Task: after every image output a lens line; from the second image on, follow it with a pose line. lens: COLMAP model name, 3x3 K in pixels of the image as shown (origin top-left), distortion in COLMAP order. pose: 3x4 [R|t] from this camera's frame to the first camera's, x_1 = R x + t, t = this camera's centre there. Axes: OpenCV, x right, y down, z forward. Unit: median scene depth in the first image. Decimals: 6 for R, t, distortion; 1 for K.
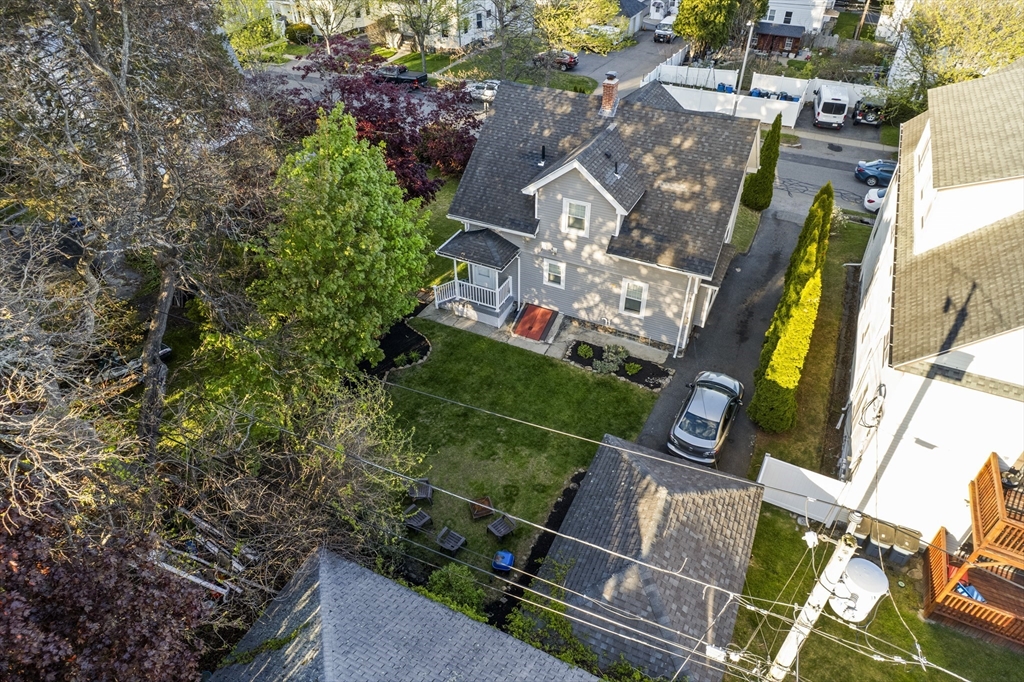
lens RADIAL K [[652.6, 0, 519.0], [0, 652.6, 337.1], [0, 0, 1]] dist [-0.086421, 0.073273]
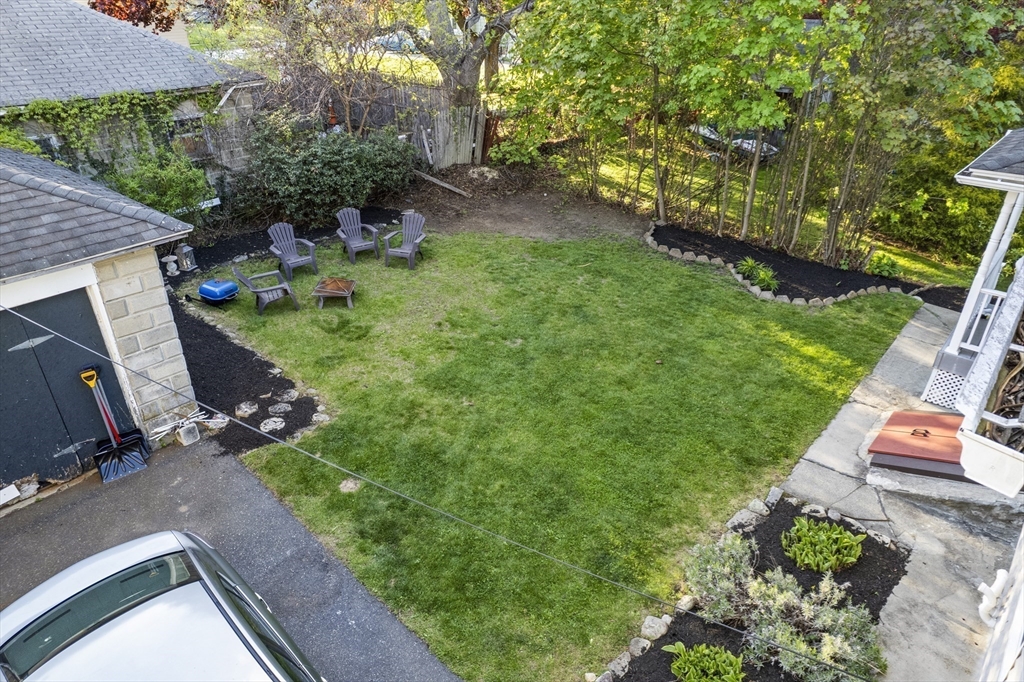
lens RADIAL K [[652.6, 0, 519.0], [0, 652.6, 337.1], [0, 0, 1]] dist [-0.086421, 0.073273]
pose [[-0.280179, 0.465167, -0.839714, 0.312265], [-0.602746, 0.595568, 0.531032, -0.089249], [0.747126, 0.654919, 0.113512, 0.852088]]
